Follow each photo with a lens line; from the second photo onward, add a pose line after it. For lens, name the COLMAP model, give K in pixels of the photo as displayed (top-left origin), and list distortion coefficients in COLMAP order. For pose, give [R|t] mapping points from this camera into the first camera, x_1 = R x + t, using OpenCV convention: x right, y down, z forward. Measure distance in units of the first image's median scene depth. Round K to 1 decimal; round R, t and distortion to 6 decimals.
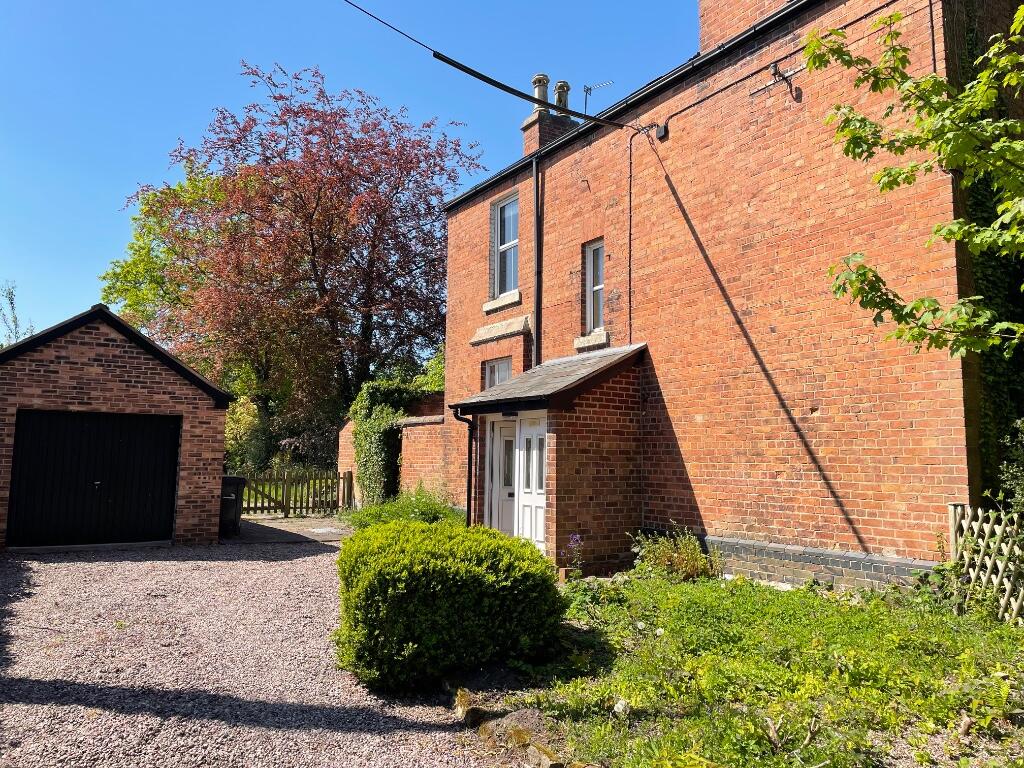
lens RADIAL K [[755.4, 0, 510.9], [0, 755.4, 384.9], [0, 0, 1]] dist [0.040122, -0.014777]
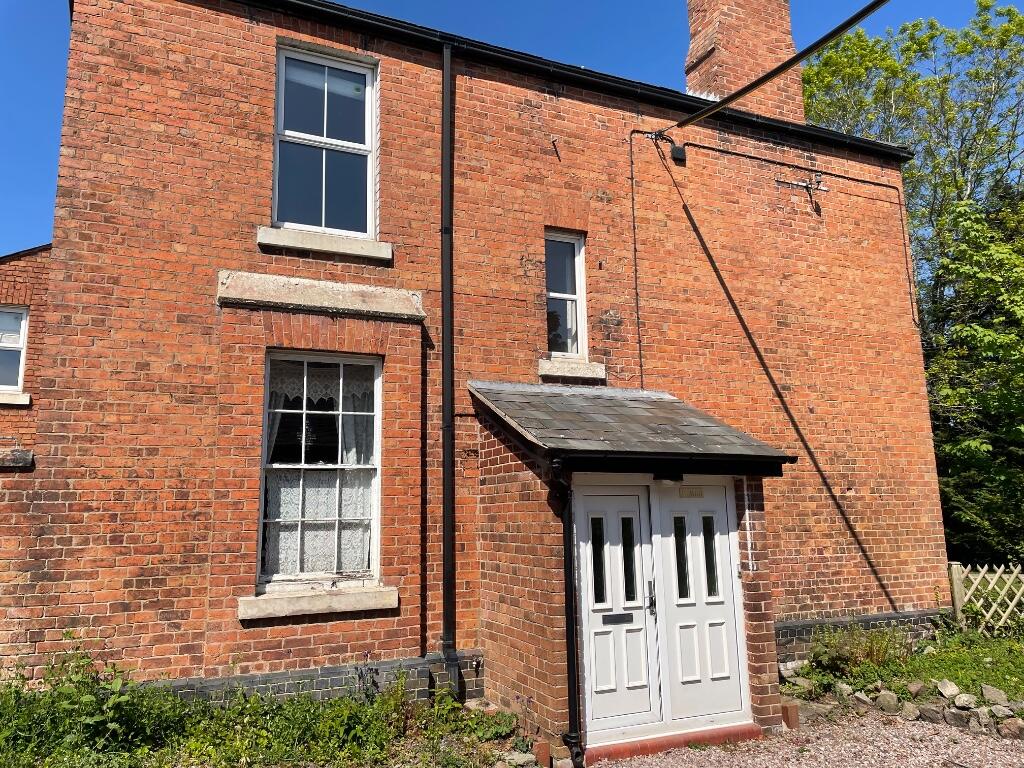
lens RADIAL K [[755.4, 0, 510.5], [0, 755.4, 379.3], [0, 0, 1]] dist [0.040122, -0.014777]
pose [[0.157193, 0.154290, 0.975441, -0.718619], [-0.082298, 0.986331, -0.142750, 0.066429], [-0.984133, -0.057838, 0.167742, 1.169858]]
